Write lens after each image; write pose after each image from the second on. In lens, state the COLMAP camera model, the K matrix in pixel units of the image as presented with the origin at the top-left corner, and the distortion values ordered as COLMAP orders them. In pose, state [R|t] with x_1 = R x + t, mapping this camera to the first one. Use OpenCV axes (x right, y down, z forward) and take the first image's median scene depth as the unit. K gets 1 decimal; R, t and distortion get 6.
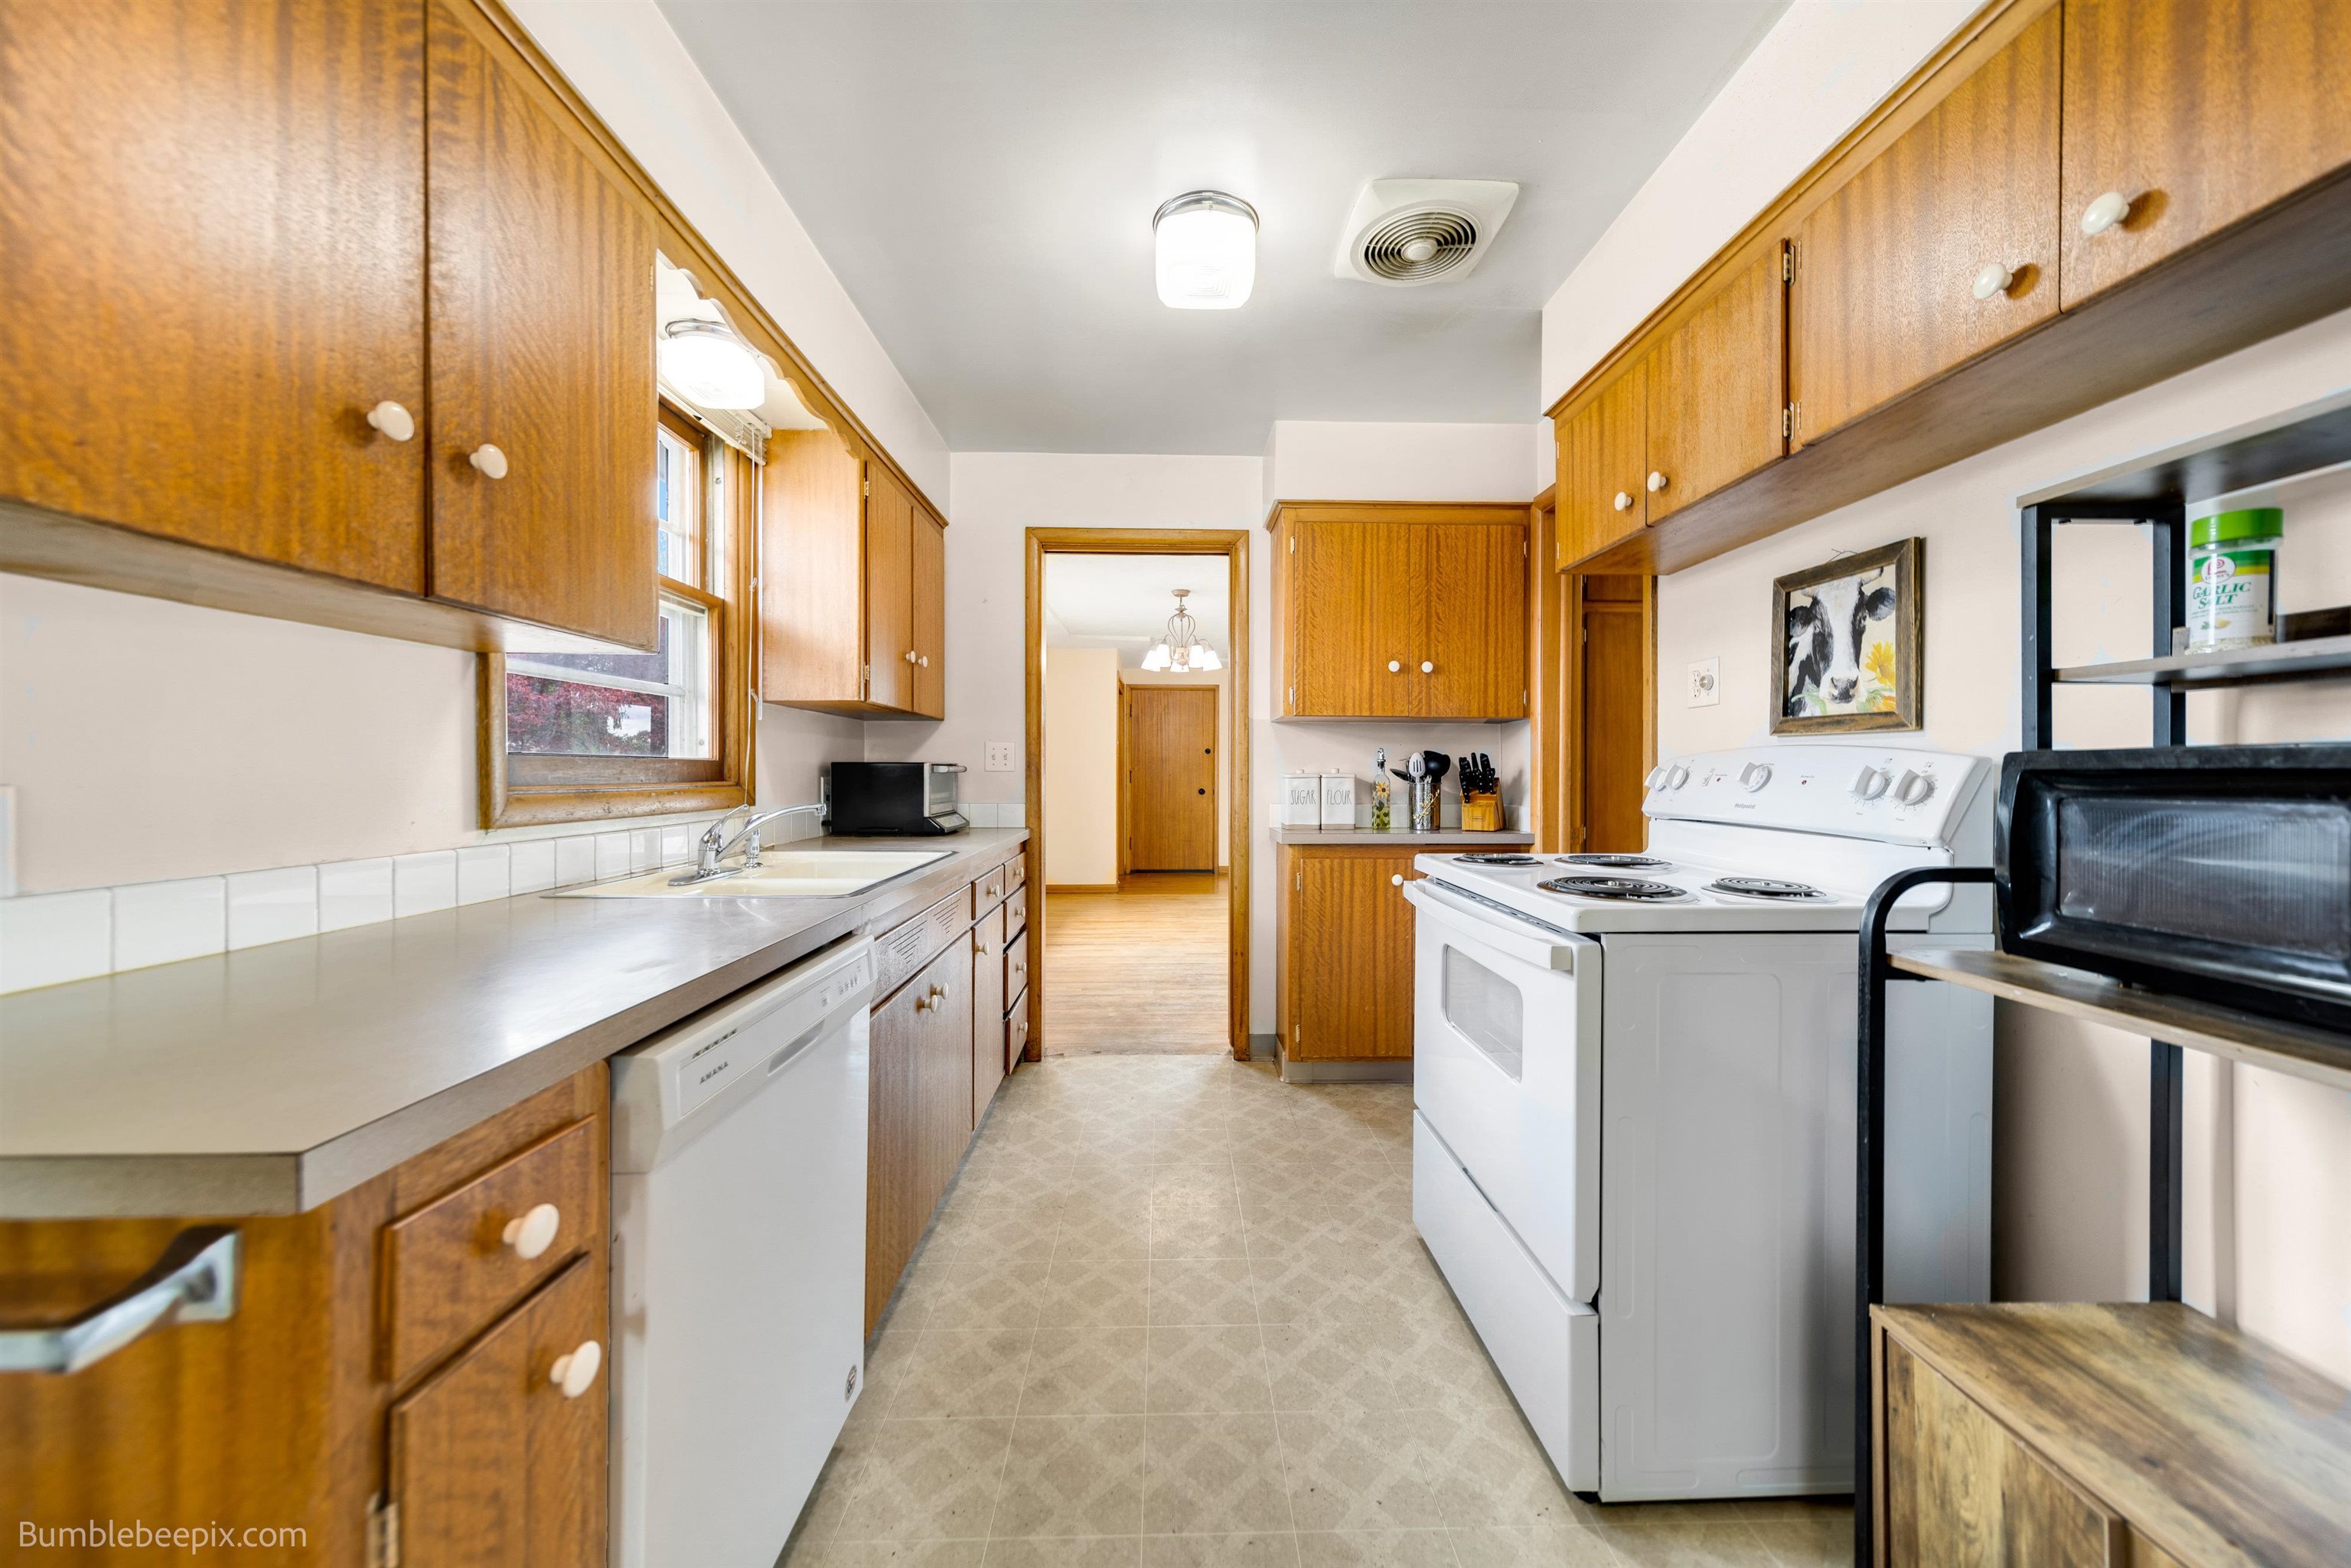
lens RADIAL K [[821.9, 0, 1185.1], [0, 821.9, 776.8], [0, 0, 1]] dist [0.005461, 0.000328]
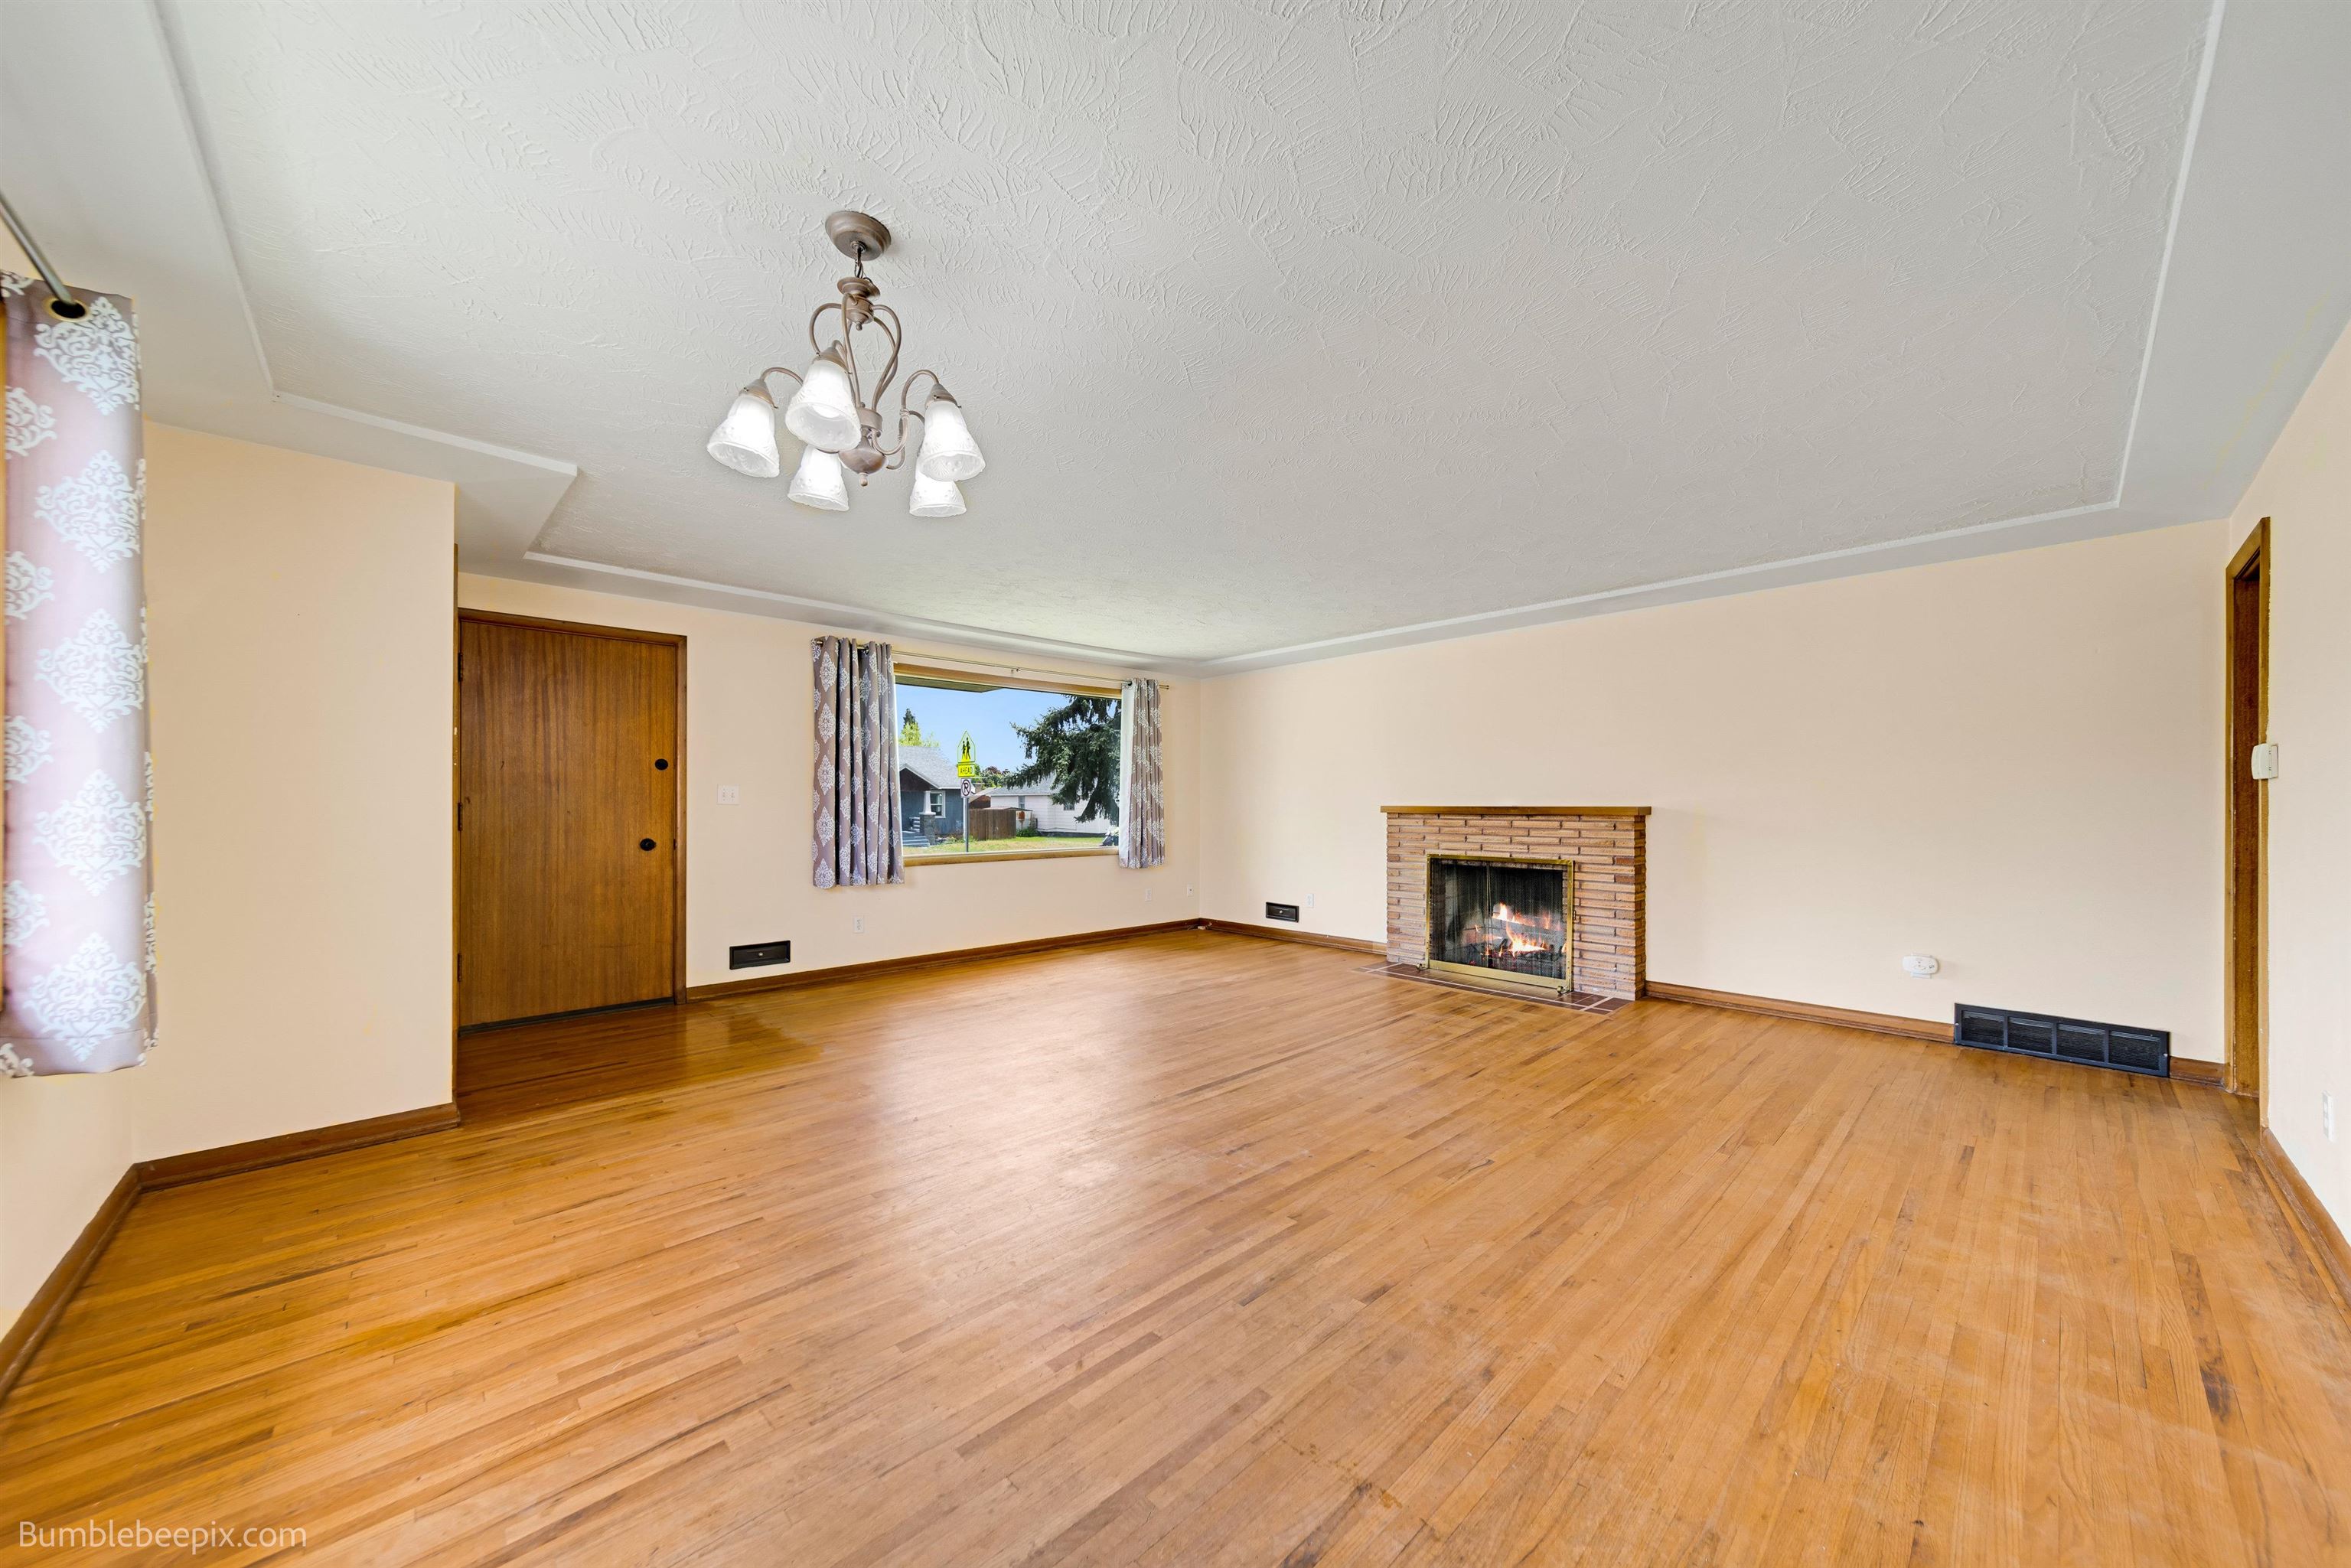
lens RADIAL K [[821.9, 0, 1165.8], [0, 821.9, 800.0], [0, 0, 1]] dist [0.005461, 0.000328]
pose [[0.748928, -0.001390, 0.662650, -0.237997], [0.006117, 0.999970, -0.004816, -0.014410], [-0.662624, 0.007660, 0.748913, 1.299118]]
